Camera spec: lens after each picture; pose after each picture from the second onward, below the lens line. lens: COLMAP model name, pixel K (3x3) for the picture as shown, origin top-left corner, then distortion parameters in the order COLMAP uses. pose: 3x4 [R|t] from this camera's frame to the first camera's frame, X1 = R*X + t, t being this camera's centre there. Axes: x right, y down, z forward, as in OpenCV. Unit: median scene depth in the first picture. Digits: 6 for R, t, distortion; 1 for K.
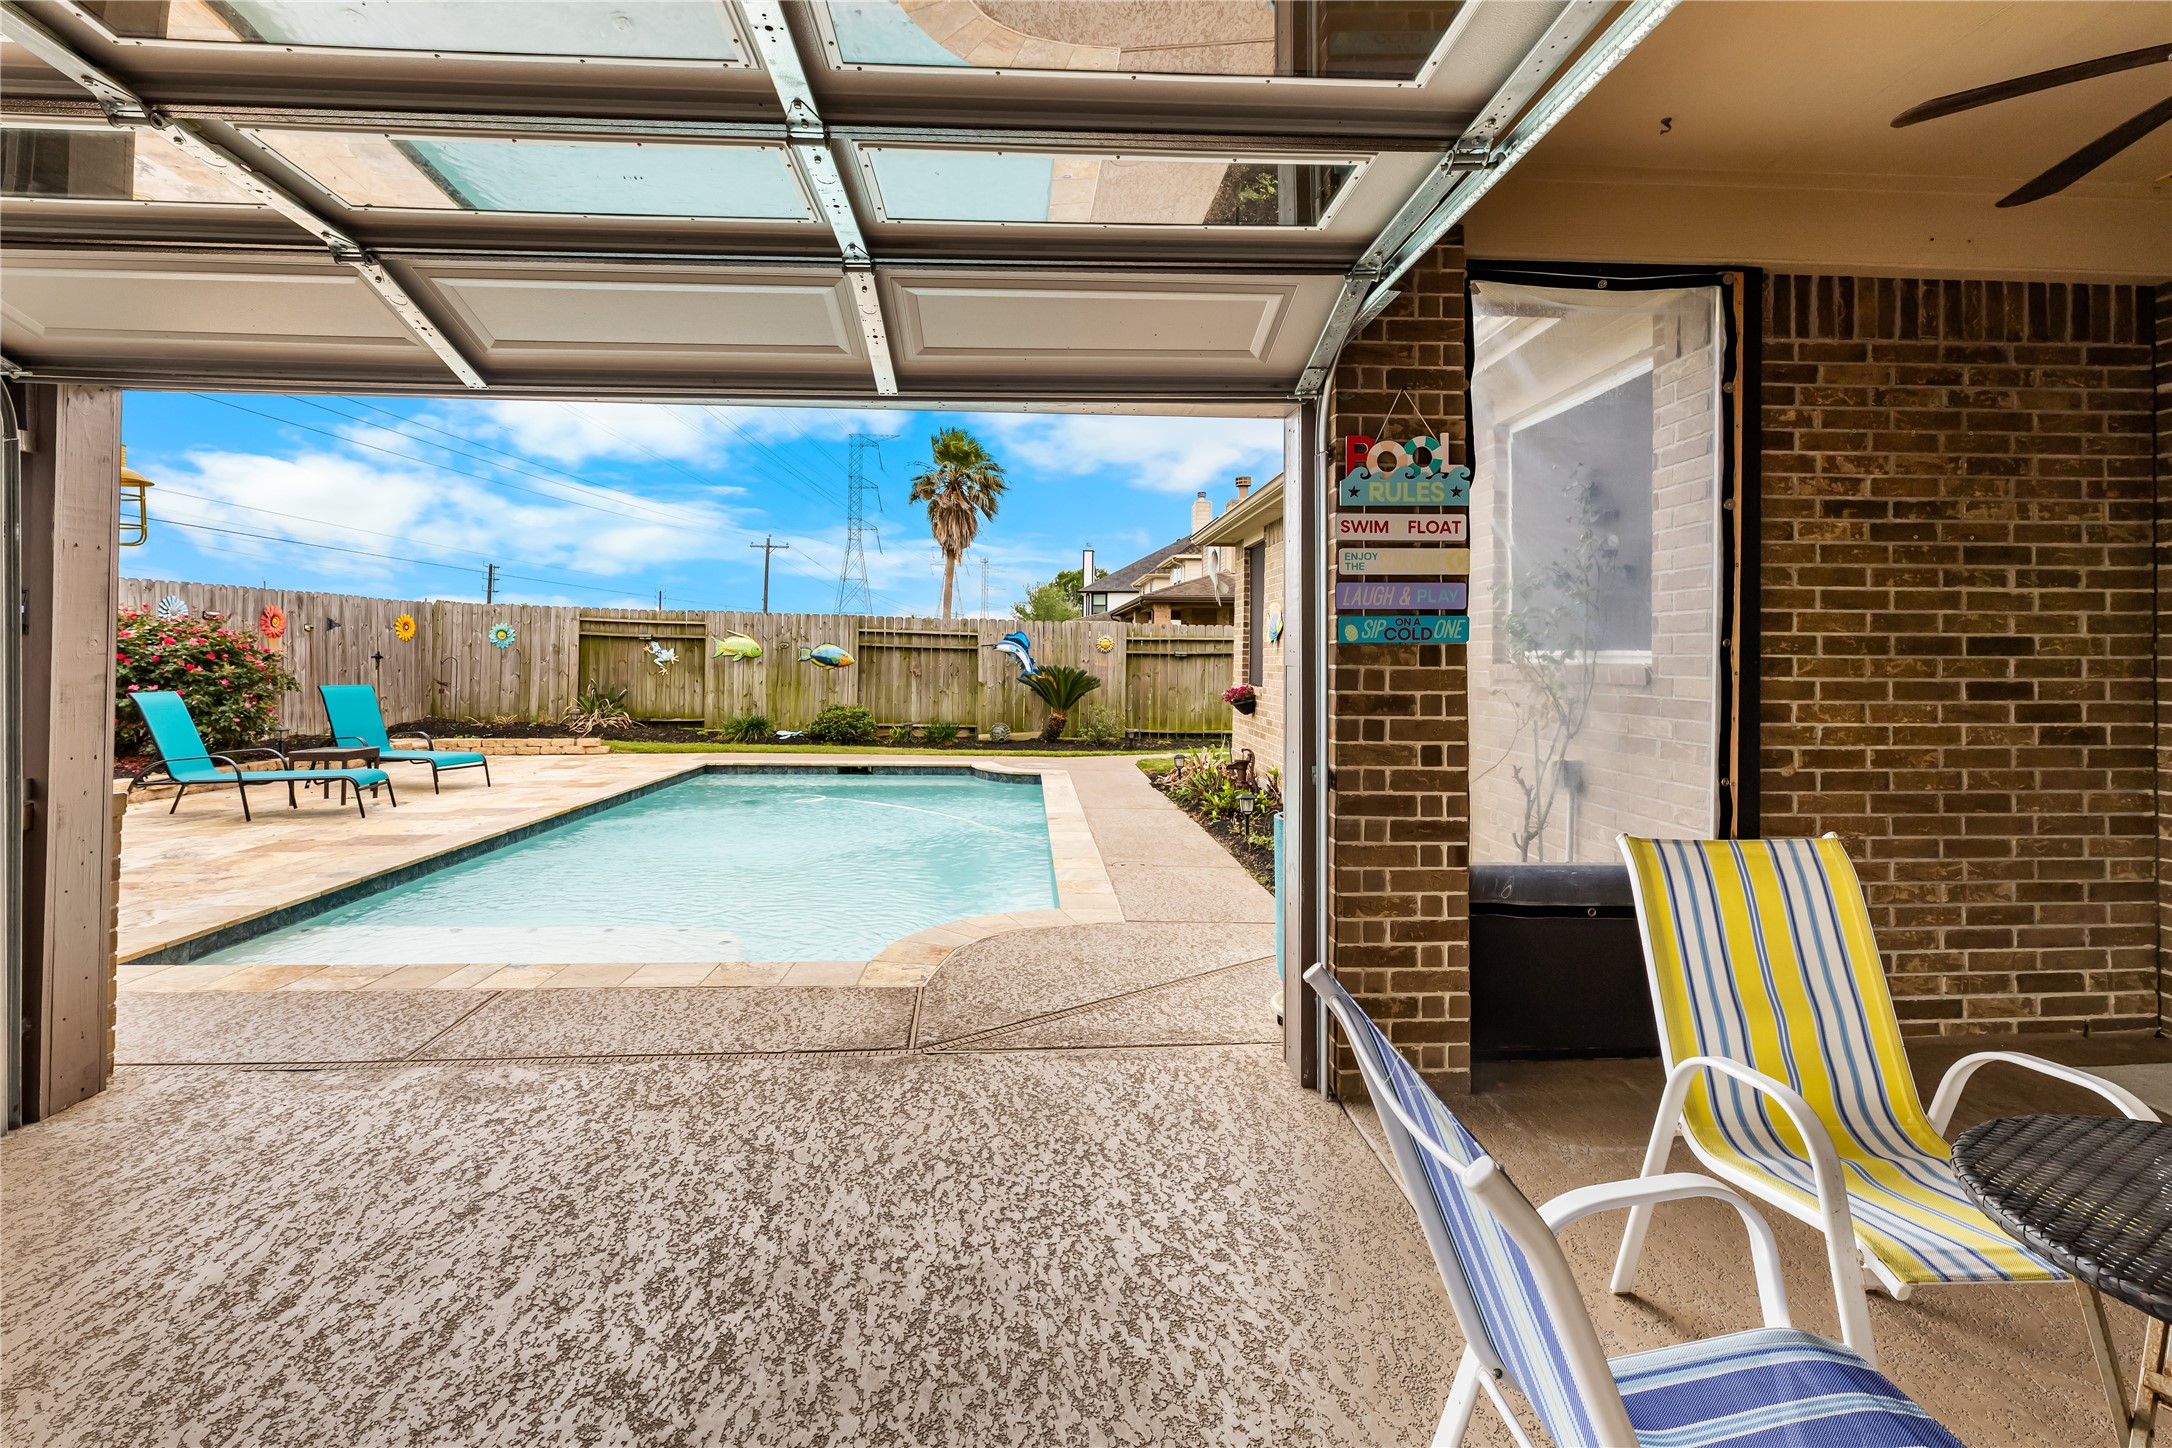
lens RADIAL K [[935.3, 0, 1079.0], [0, 935.3, 643.3], [0, 0, 1]] dist [-0.000650, 0.001711]
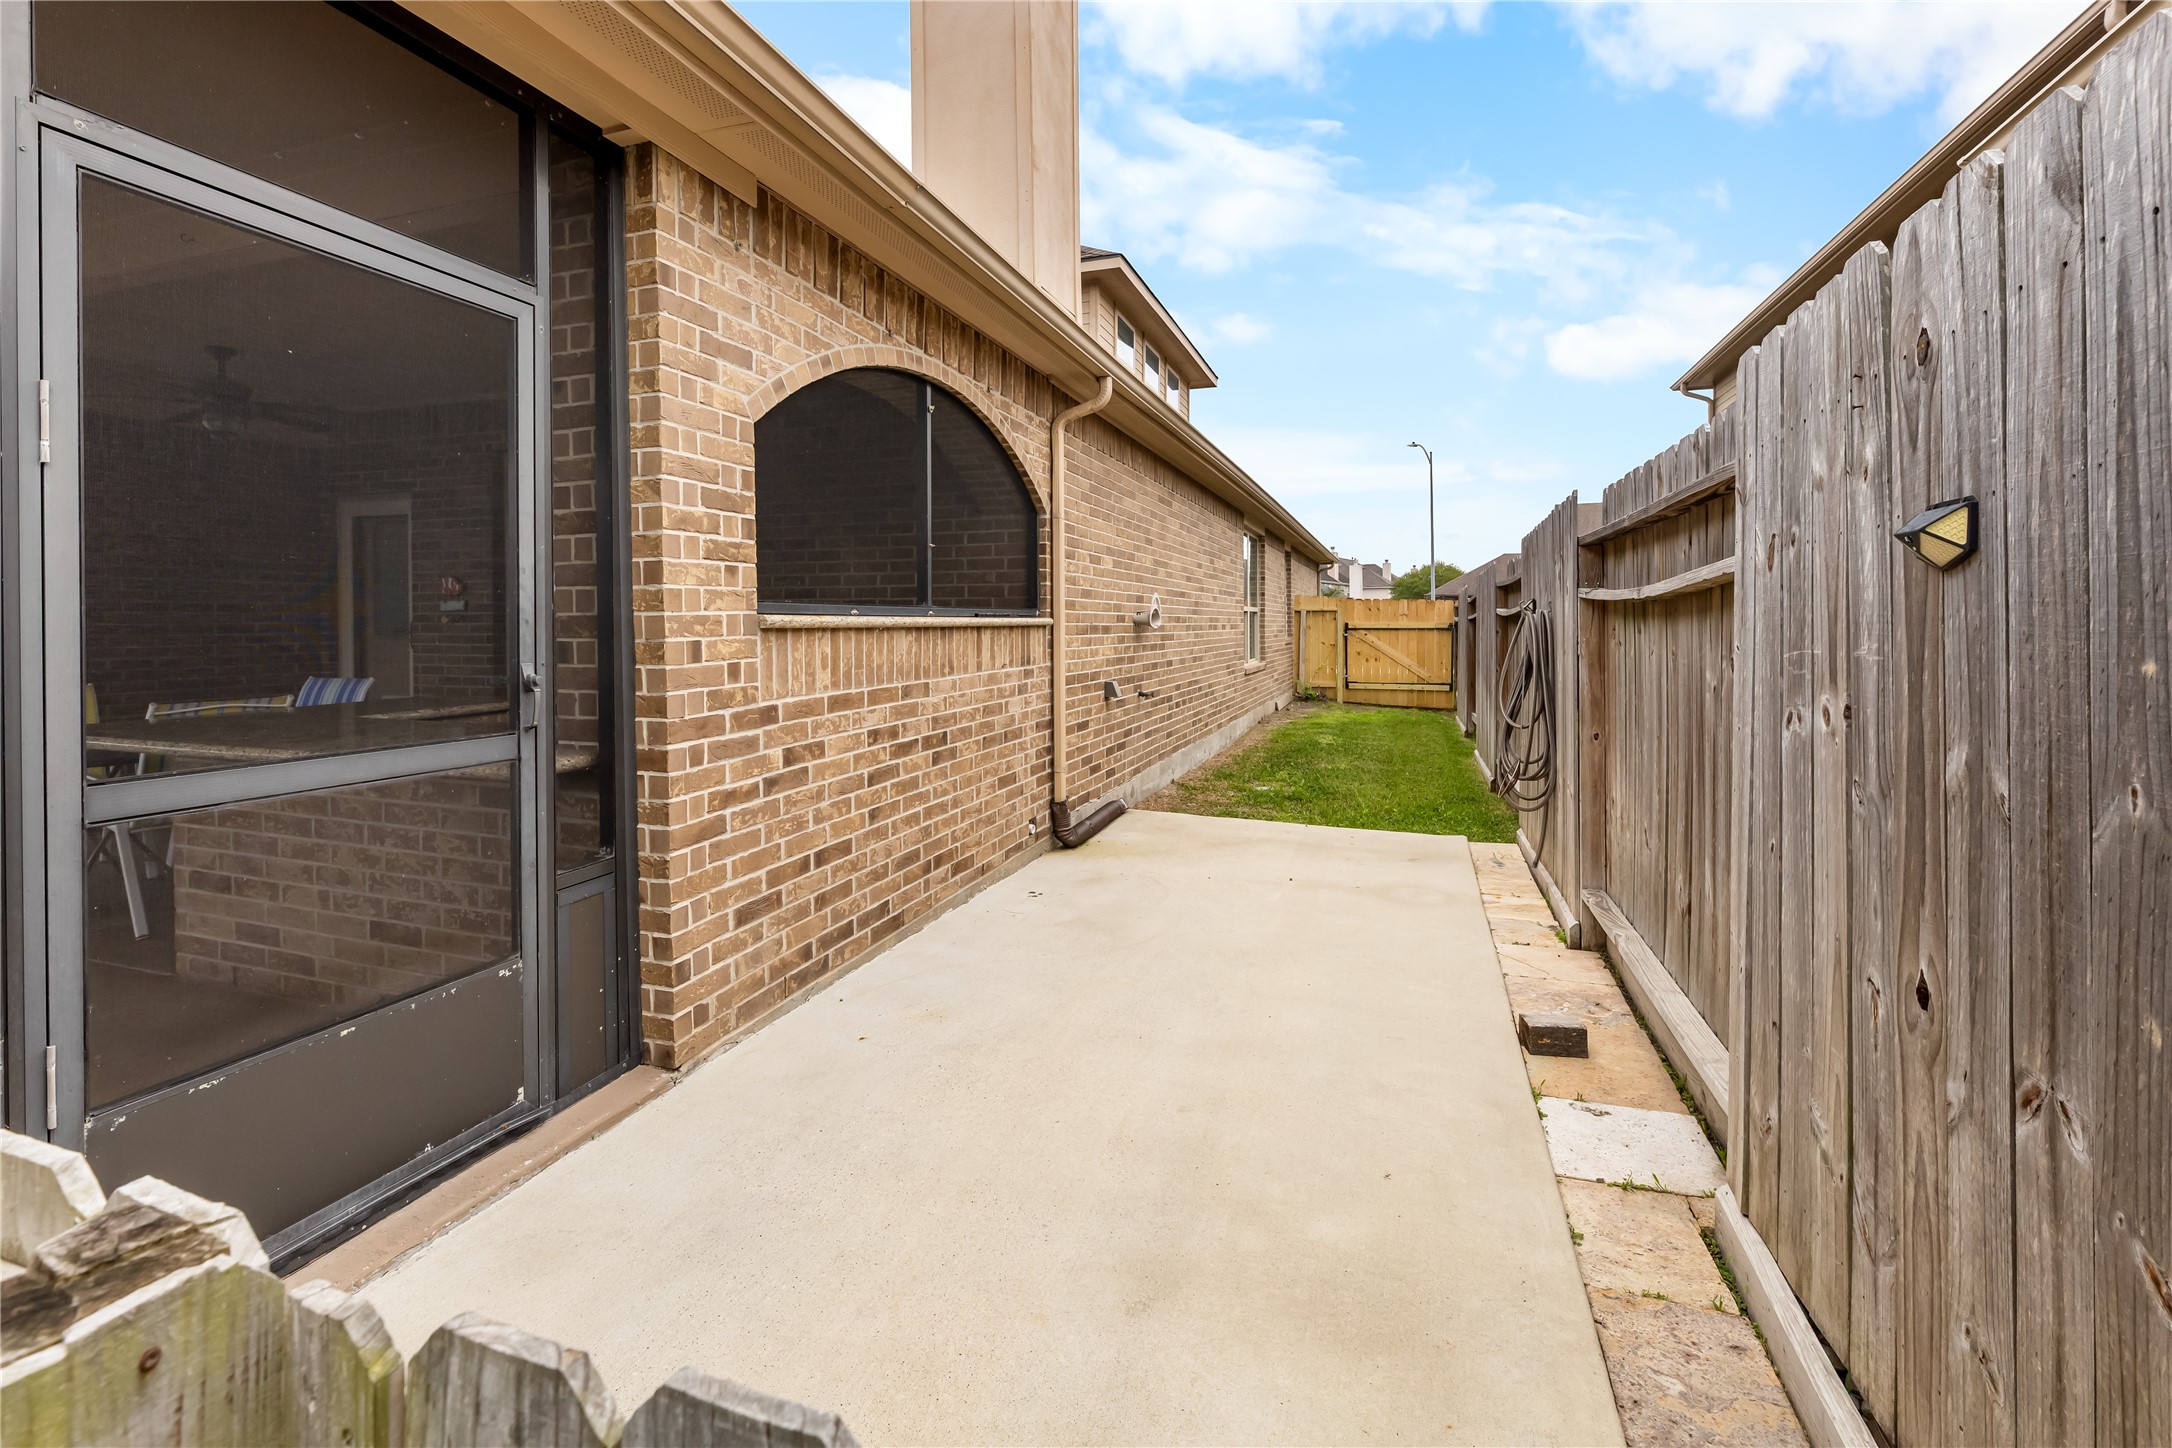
lens RADIAL K [[935.3, 0, 1033.7], [0, 935.3, 627.3], [0, 0, 1]] dist [-0.000650, 0.001711]
pose [[0.385206, -0.016552, 0.922682, -0.296716], [-0.009948, 0.999707, 0.022087, -0.018608], [-0.922777, -0.017687, 0.384929, -1.506196]]
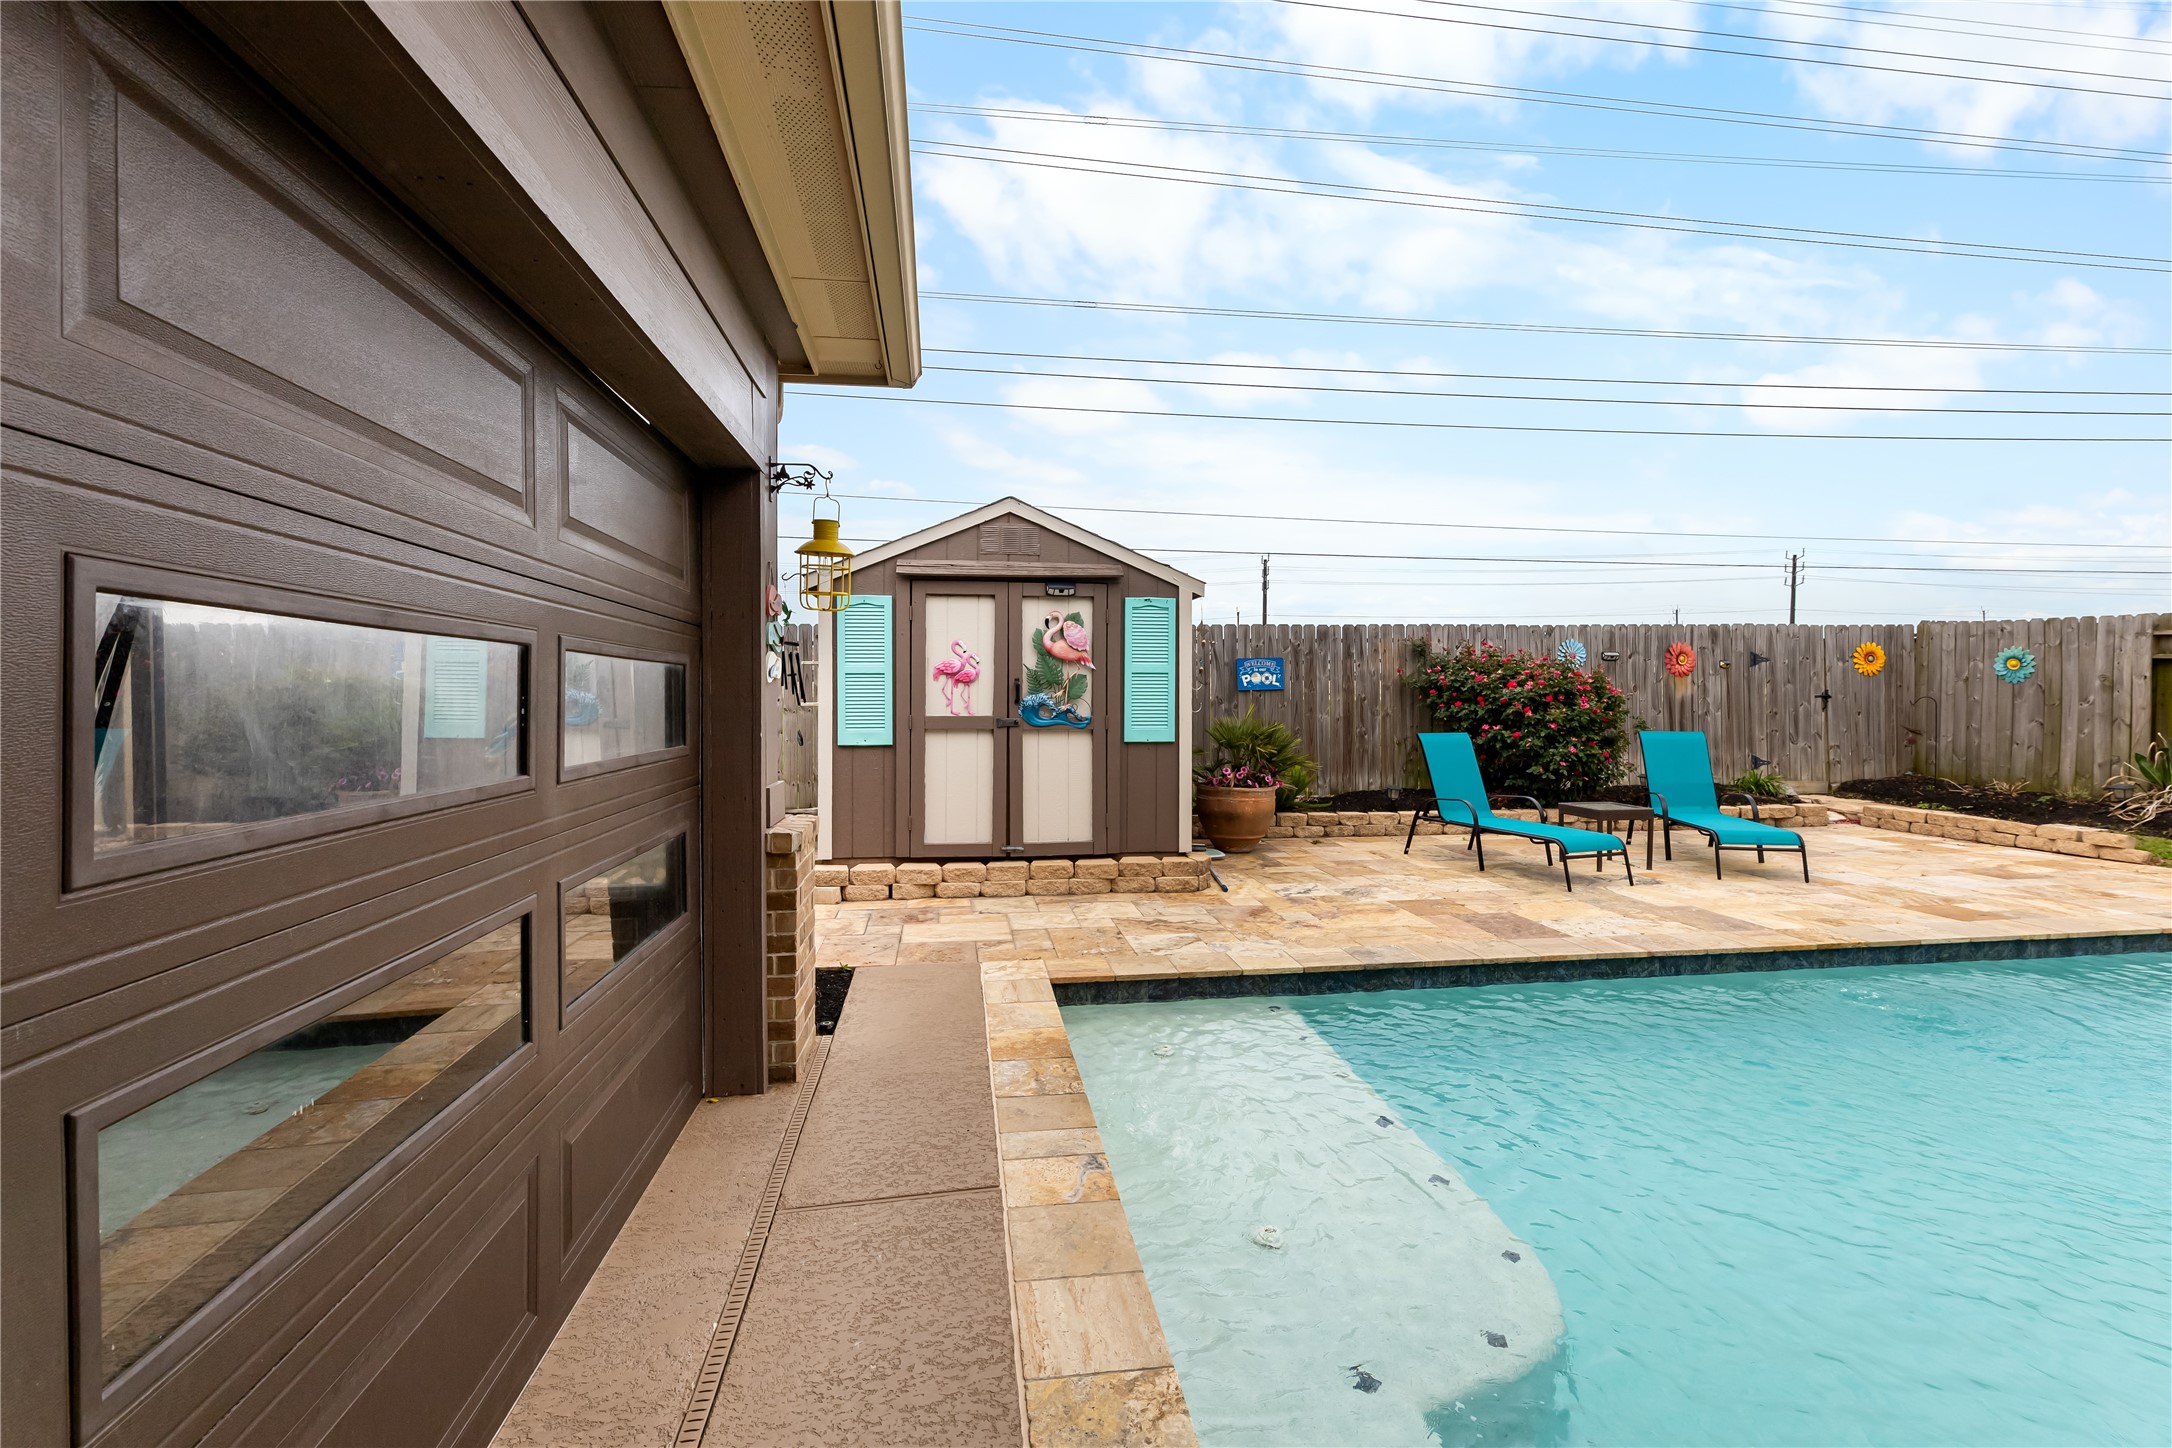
lens RADIAL K [[935.3, 0, 1104.8], [0, 935.3, 707.2], [0, 0, 1]] dist [-0.000650, 0.001711]
pose [[0.074382, 0.010918, -0.997170, 0.091859], [0.019414, 0.999735, 0.012394, 0.004587], [0.997041, -0.020281, 0.074150, 1.103041]]
